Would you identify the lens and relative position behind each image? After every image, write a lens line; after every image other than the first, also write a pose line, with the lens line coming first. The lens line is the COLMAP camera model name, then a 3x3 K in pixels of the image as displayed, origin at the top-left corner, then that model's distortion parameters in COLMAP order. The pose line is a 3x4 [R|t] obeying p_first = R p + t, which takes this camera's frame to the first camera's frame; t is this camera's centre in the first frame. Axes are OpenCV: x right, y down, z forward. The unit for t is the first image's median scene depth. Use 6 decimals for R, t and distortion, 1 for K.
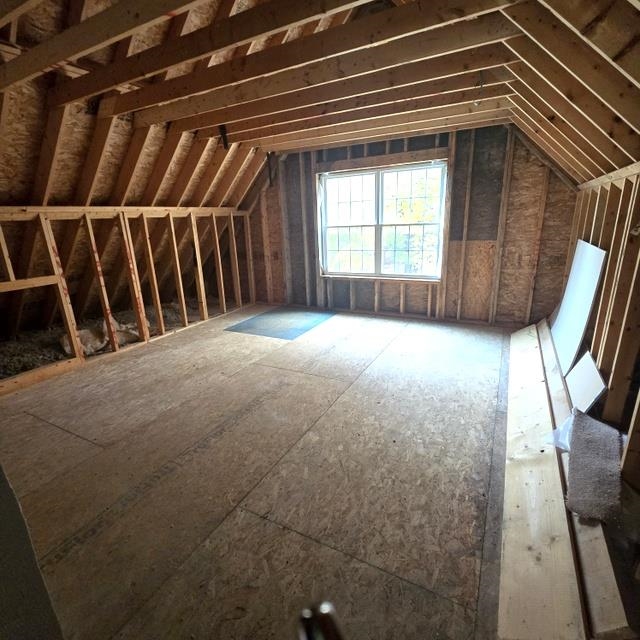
lens RADIAL K [[346.9, 0, 320.5], [0, 346.9, 322.4], [0, 0, 1]] dist [-0.002105, -0.003034]
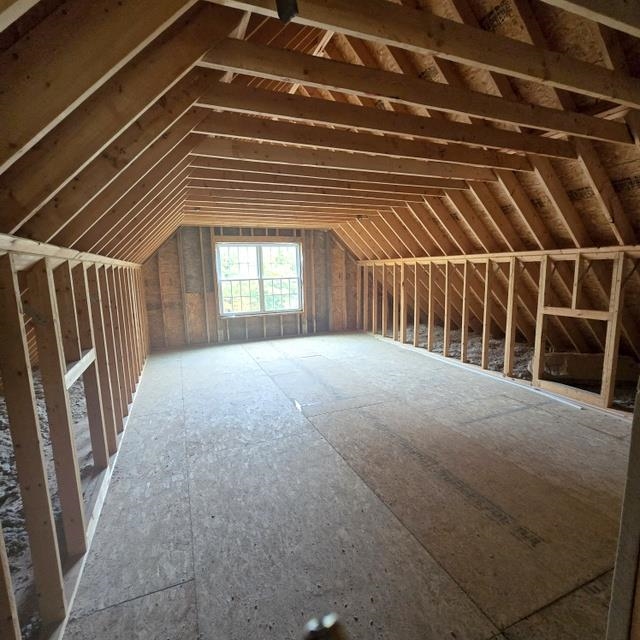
lens RADIAL K [[346.9, 0, 319.5], [0, 346.9, 319.5], [0, 0, 1]] dist [-0.002105, -0.003034]
pose [[0.636649, -0.087738, 0.766146, -0.842849], [0.212165, 0.975094, -0.064638, 0.042730], [-0.741393, 0.203701, 0.639408, -0.117758]]
